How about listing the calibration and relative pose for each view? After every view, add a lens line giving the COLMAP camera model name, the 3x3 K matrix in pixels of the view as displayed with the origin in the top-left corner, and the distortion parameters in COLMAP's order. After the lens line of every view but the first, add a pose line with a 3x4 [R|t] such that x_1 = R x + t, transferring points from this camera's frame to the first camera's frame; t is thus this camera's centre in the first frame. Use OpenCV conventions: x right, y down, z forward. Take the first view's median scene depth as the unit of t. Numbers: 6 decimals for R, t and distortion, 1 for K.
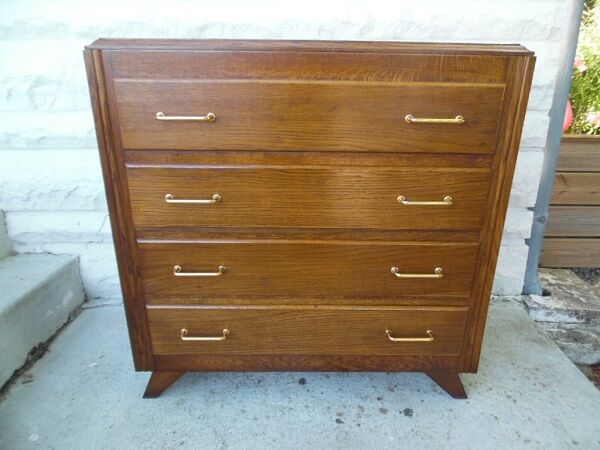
lens RADIAL K [[412.5, 0, 300.5], [0, 412.5, 228.5], [0, 0, 1]] dist [-0.008669, -0.005103]
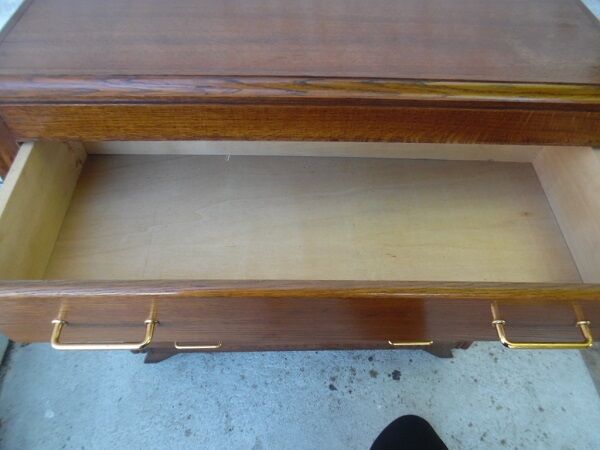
lens RADIAL K [[412.5, 0, 300.5], [0, 412.5, 228.5], [0, 0, 1]] dist [-0.008669, -0.005103]
pose [[0.999435, -0.000630, 0.033591, -0.025647], [-0.016467, 0.862315, 0.506105, -0.434284], [-0.029285, -0.506372, 0.861818, 0.278112]]
